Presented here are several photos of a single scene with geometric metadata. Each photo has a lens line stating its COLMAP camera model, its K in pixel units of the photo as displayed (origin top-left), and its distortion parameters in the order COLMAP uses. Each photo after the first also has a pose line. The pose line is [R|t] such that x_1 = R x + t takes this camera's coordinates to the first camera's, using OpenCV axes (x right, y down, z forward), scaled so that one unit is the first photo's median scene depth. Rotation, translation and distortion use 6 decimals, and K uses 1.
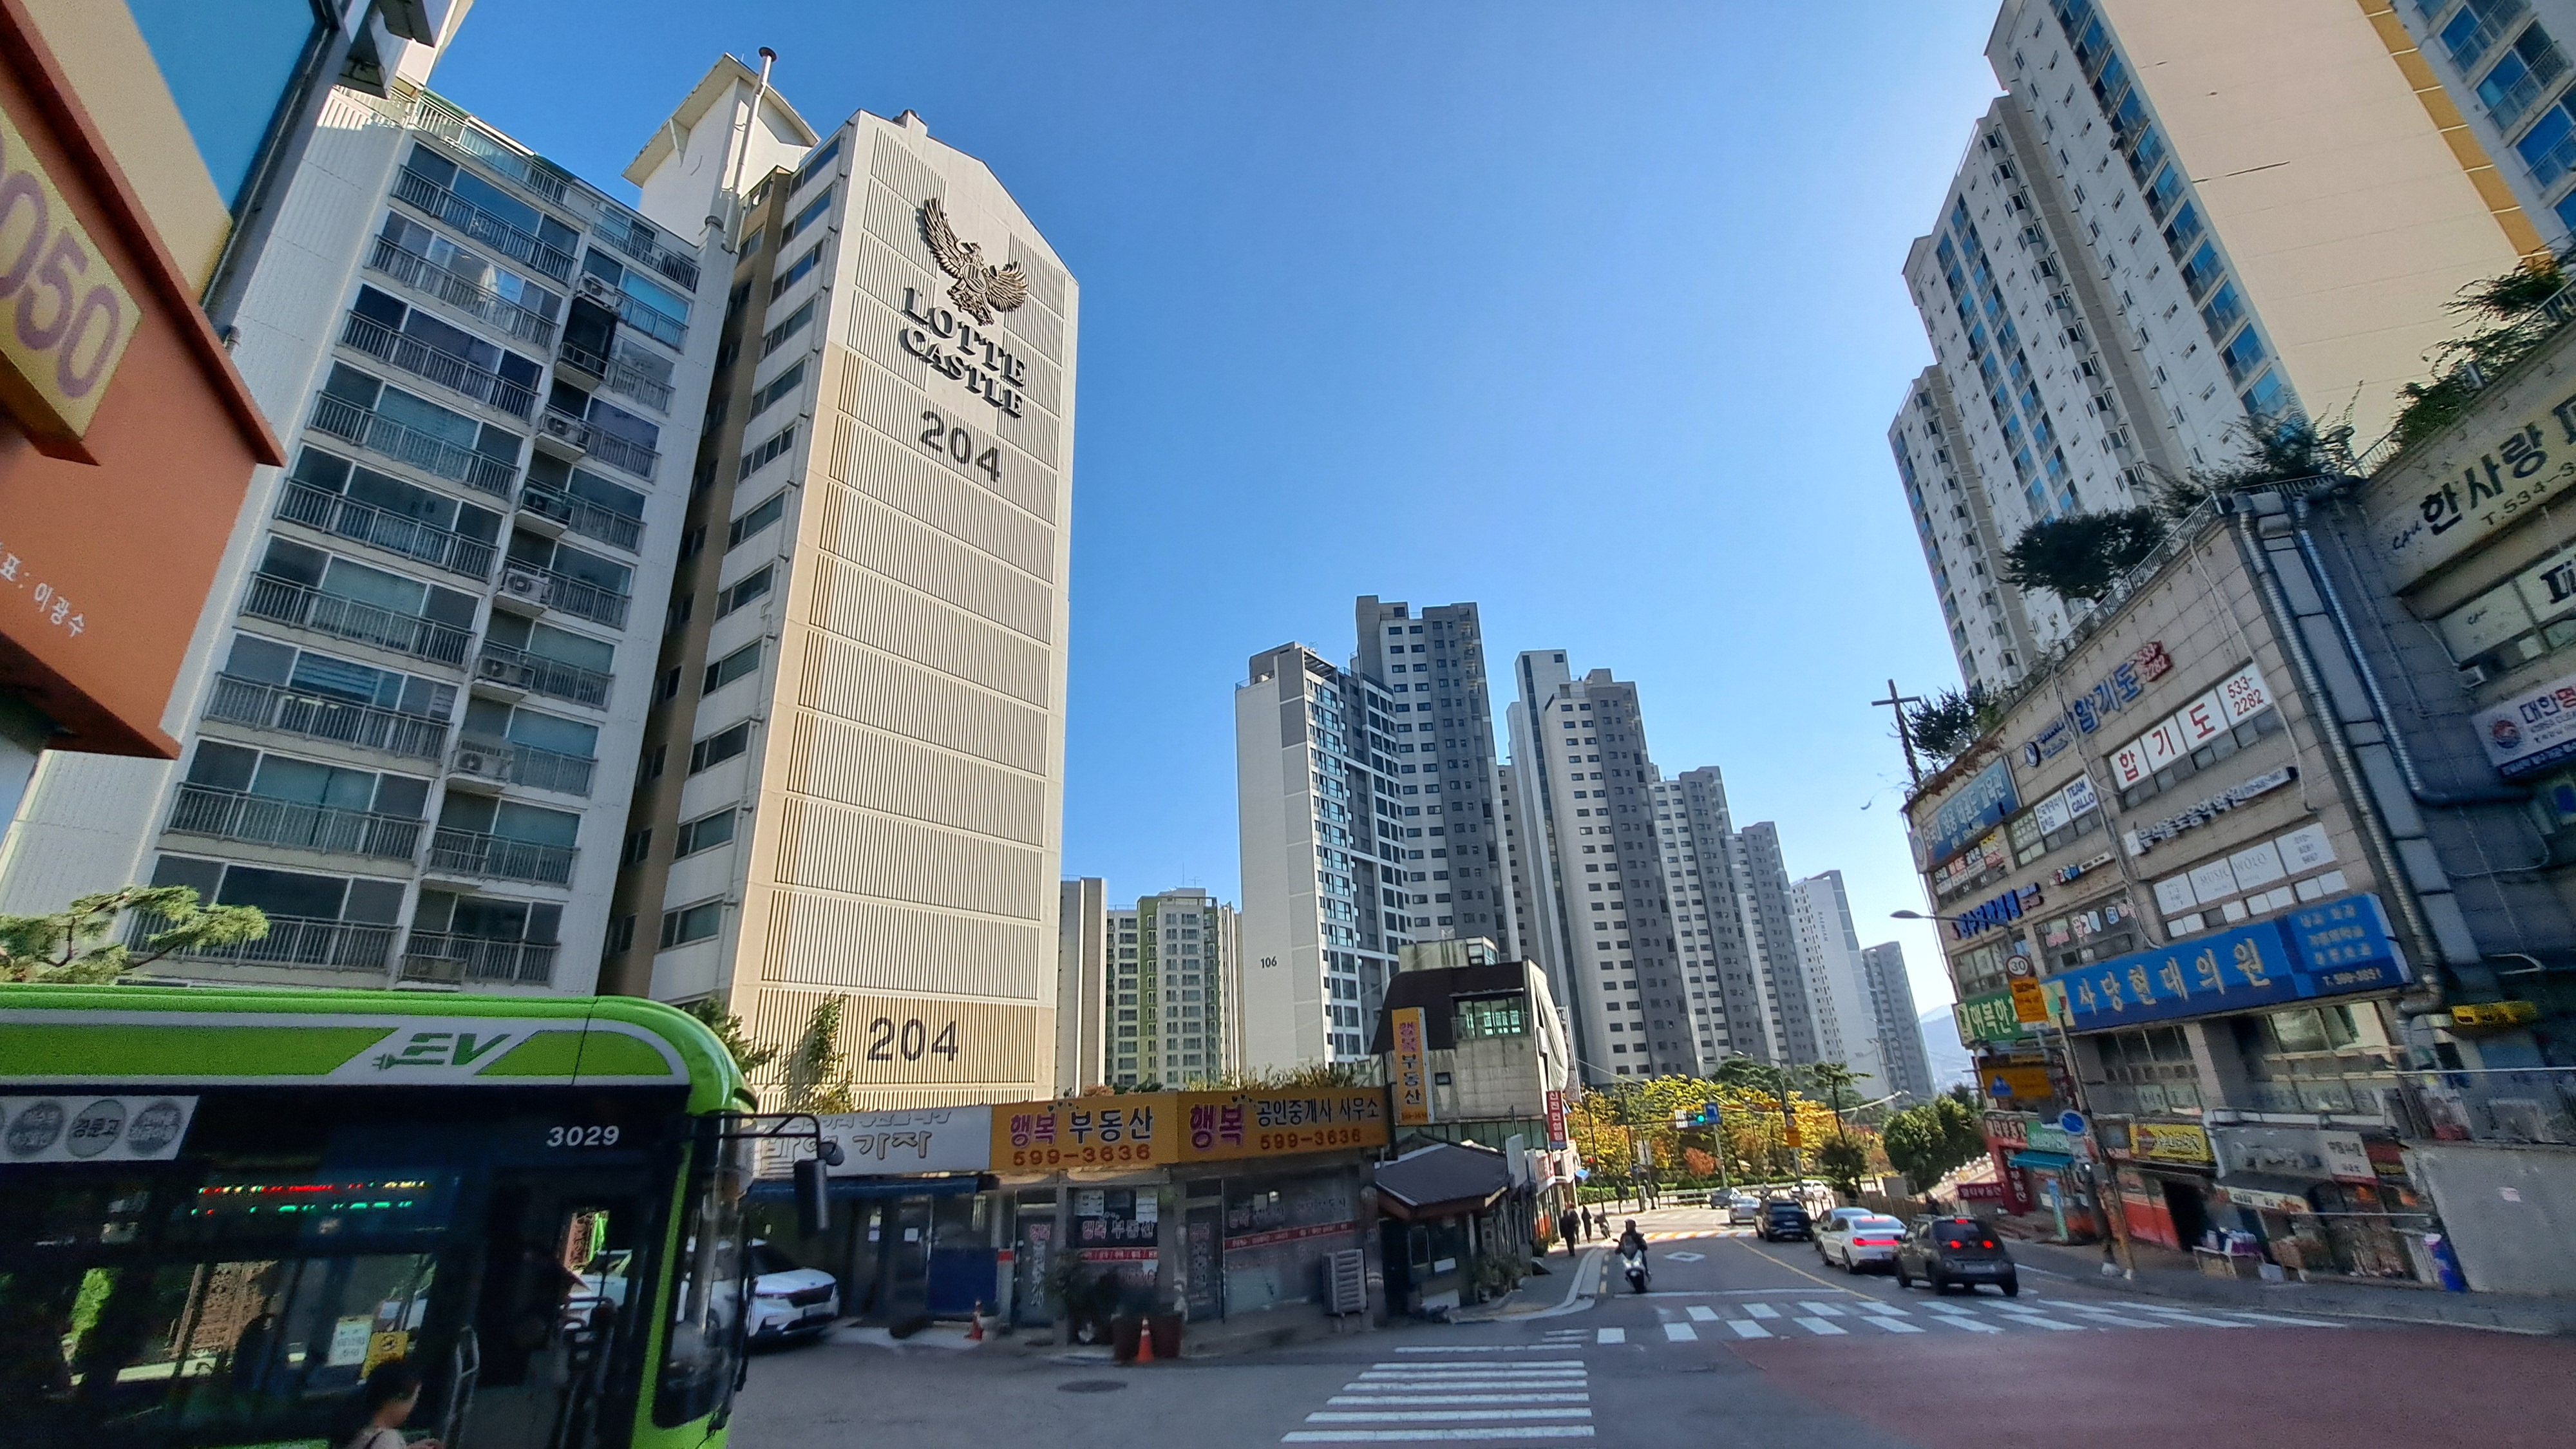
lens RADIAL K [[1032.0, 0, 1288.0], [0, 1032.0, 724.5], [0, 0, 1]] dist [-0.012805, 0.000376]
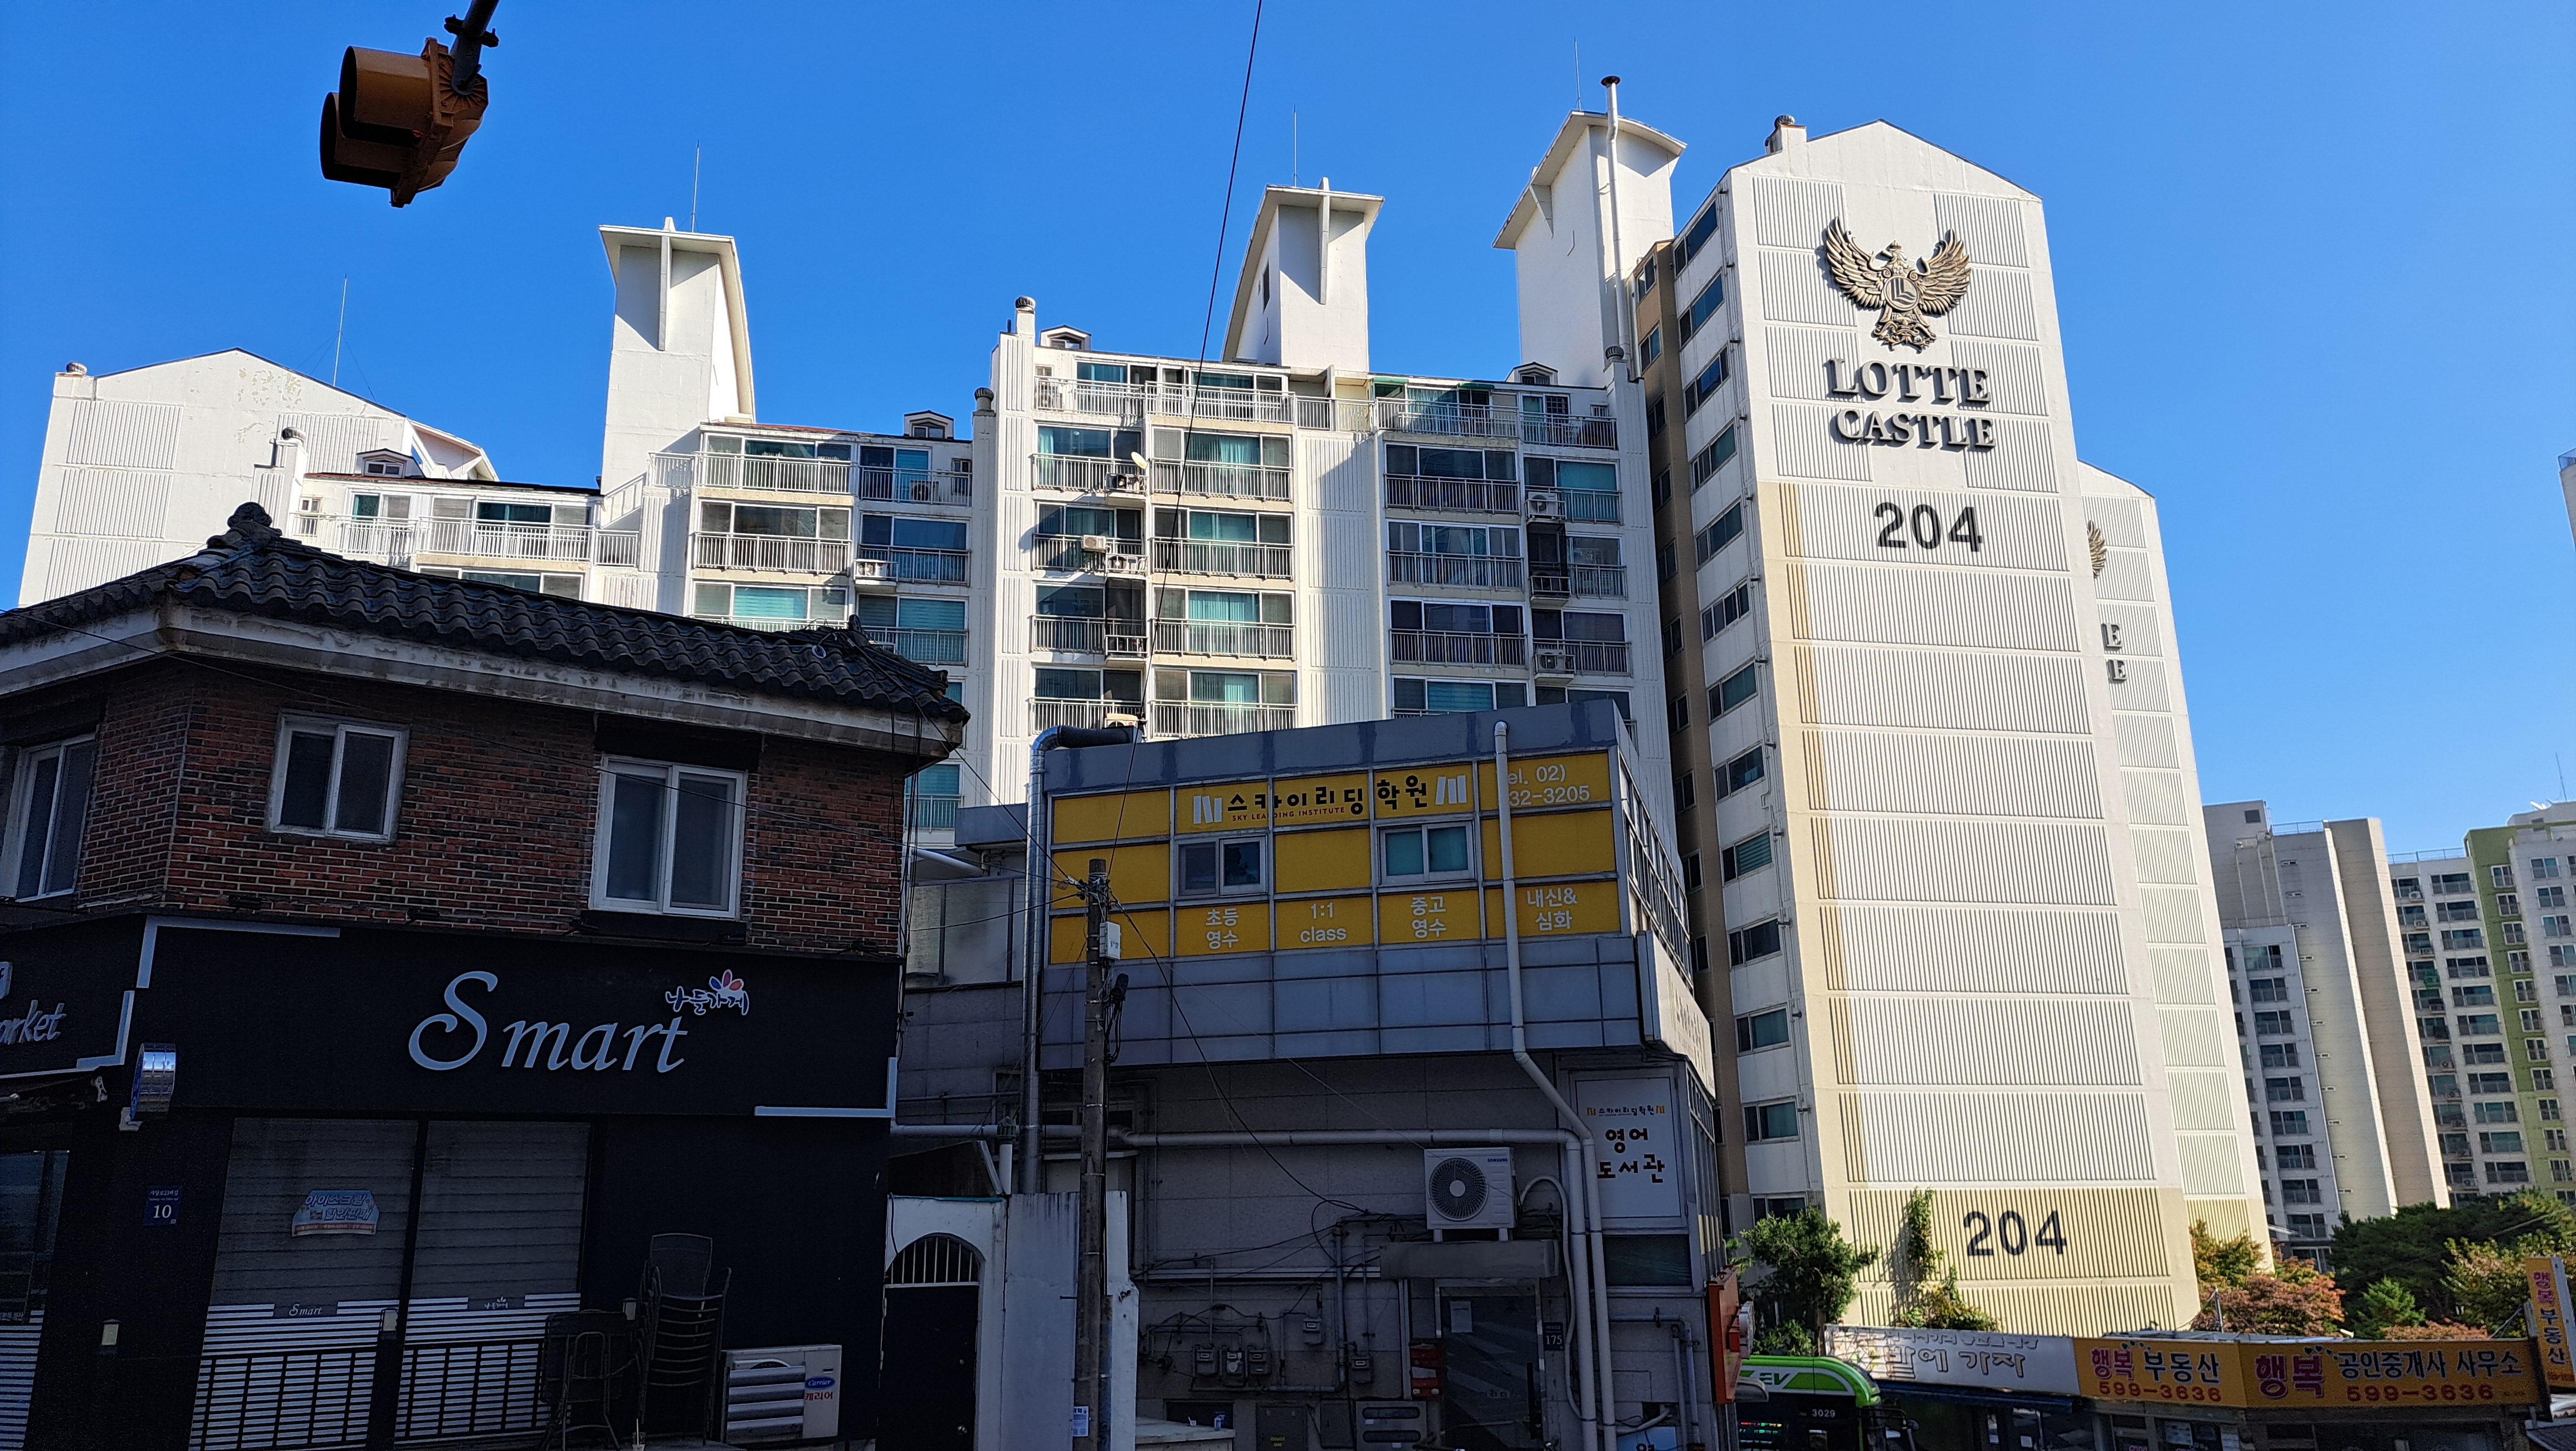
lens RADIAL K [[1857.4, 0, 1282.4], [0, 1857.4, 717.8], [0, 0, 1]] dist [0.094520, -0.080795]
pose [[0.737935, -0.148534, -0.658323, 0.285921], [0.226588, 0.973384, 0.034370, -0.295928], [0.635696, -0.174531, 0.751950, -0.525781]]
